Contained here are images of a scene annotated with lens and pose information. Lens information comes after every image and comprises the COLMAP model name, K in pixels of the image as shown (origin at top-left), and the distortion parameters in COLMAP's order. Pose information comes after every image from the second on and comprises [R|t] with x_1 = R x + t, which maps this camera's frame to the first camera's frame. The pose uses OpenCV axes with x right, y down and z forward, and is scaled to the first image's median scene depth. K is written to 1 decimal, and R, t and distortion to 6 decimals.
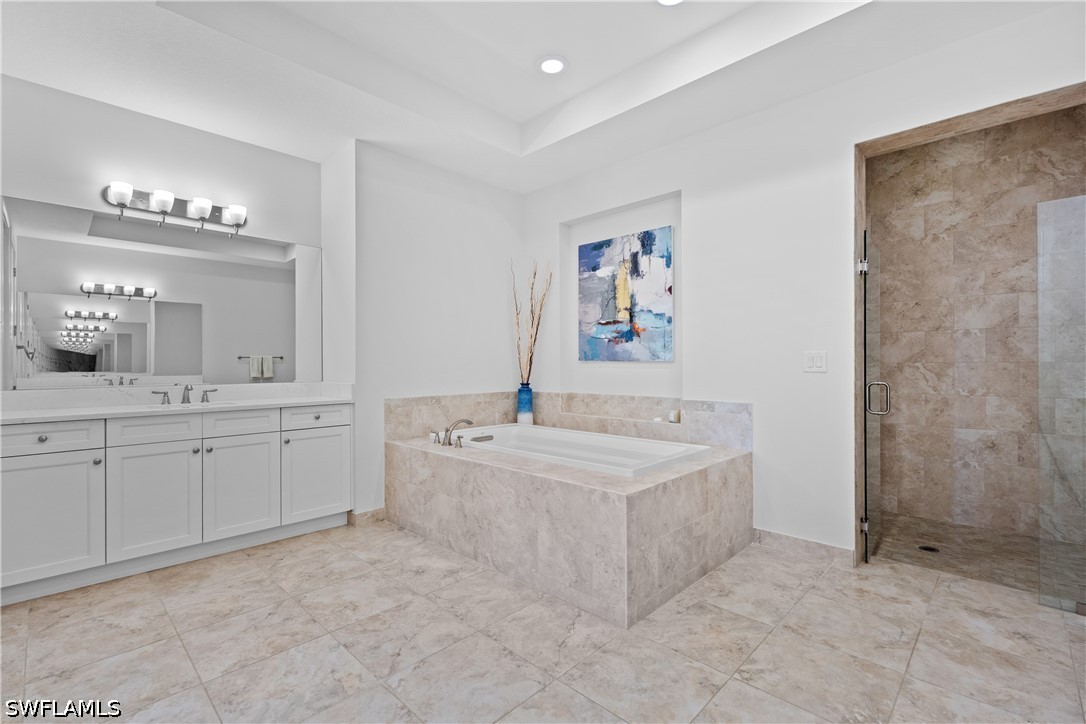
lens RADIAL K [[489.0, 0, 532.7], [0, 489.0, 362.5], [0, 0, 1]] dist [-0.001422, -0.000417]
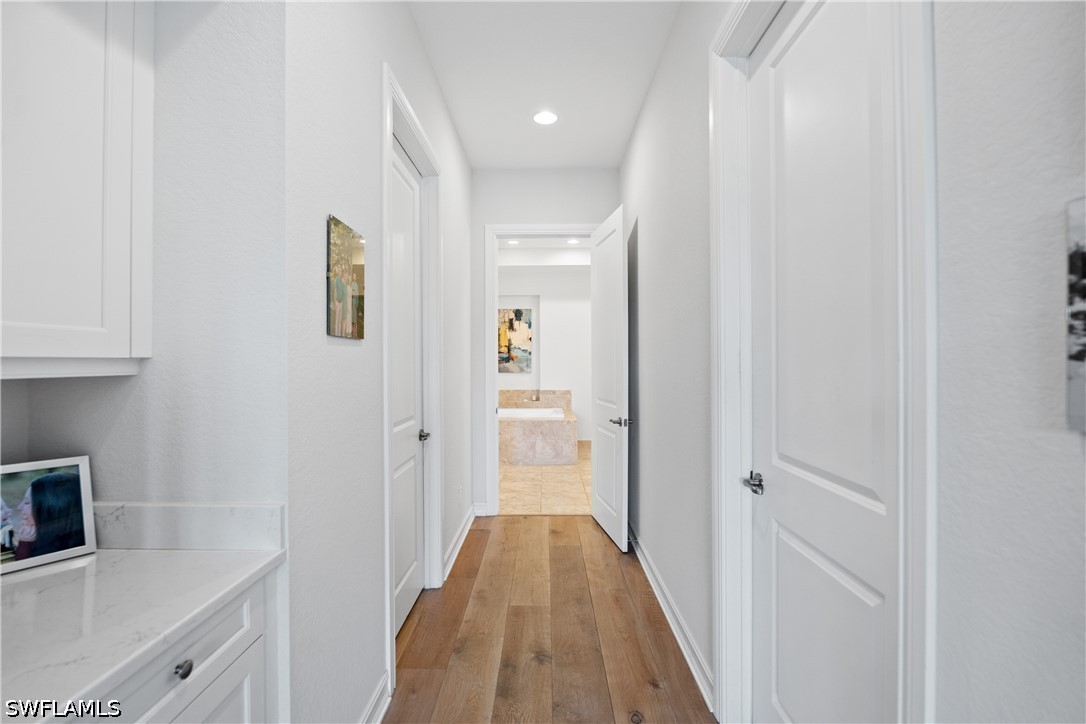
lens RADIAL K [[489.0, 0, 541.6], [0, 489.0, 364.9], [0, 0, 1]] dist [-0.001422, -0.000417]
pose [[0.710939, 0.003053, 0.703247, -1.183866], [0.000098, 0.999990, -0.004440, -0.026803], [-0.703254, 0.003226, 0.710931, -0.549264]]
